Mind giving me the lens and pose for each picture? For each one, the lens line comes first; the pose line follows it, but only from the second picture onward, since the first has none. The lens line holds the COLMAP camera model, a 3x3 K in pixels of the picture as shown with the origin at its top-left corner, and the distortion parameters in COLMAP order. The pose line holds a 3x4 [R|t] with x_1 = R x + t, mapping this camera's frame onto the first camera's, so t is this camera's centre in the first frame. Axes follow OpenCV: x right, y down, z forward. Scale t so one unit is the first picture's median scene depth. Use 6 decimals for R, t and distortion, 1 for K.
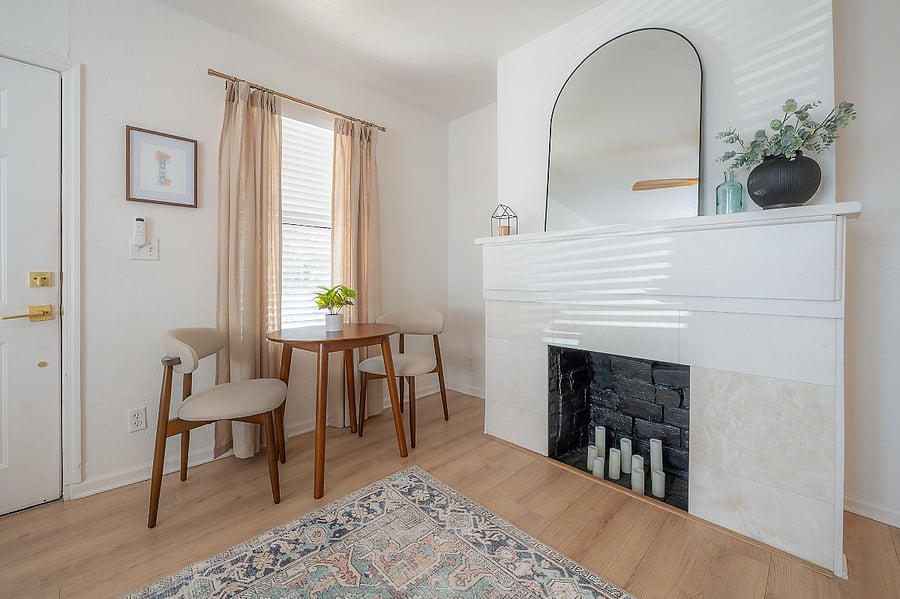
lens RADIAL K [[363.6, 0, 452.6], [0, 363.6, 276.1], [0, 0, 1]] dist [0.000140, -0.000069]
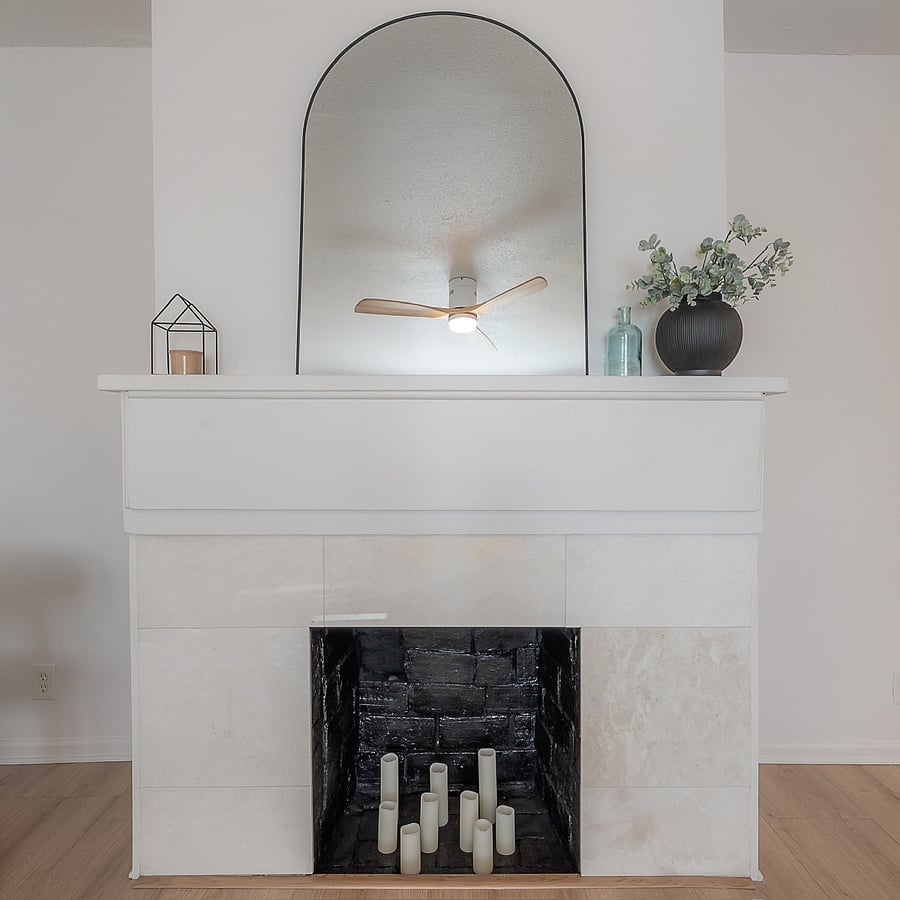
lens RADIAL K [[555.8, 0, 450.0], [0, 555.8, 450.0], [0, 0, 1]] dist [-0.005487, -0.003519]
pose [[0.701852, -0.008956, 0.712267, -0.136878], [-0.003195, 0.999871, 0.015720, -0.055314], [-0.712316, -0.013309, 0.701733, 0.525659]]
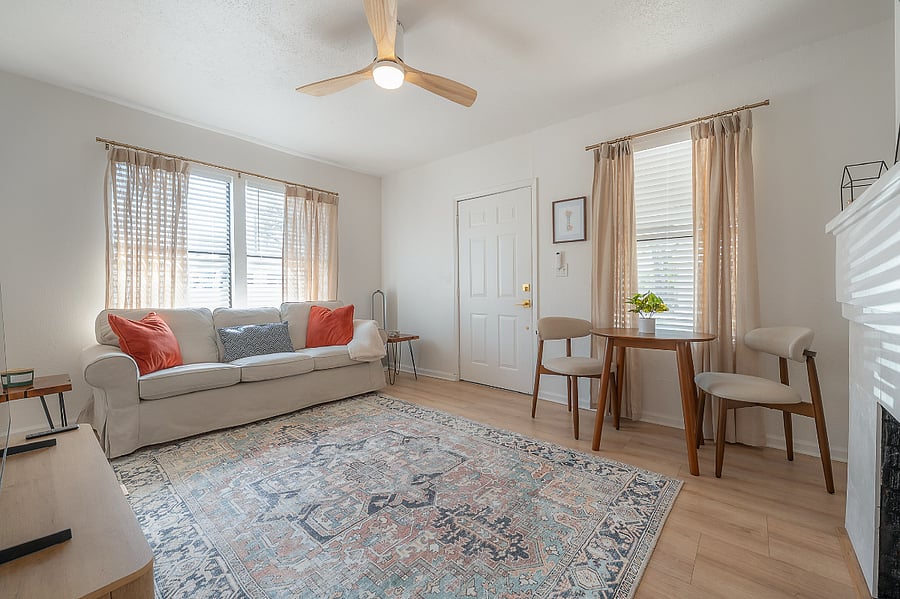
lens RADIAL K [[369.9, 0, 450.3], [0, 369.9, 290.0], [0, 0, 1]] dist [-0.001055, 0.000027]
pose [[0.087173, 0.003911, -0.996186, 1.015642], [0.010170, 0.999937, 0.004816, 0.008158], [0.996141, -0.010551, 0.087127, 0.385873]]
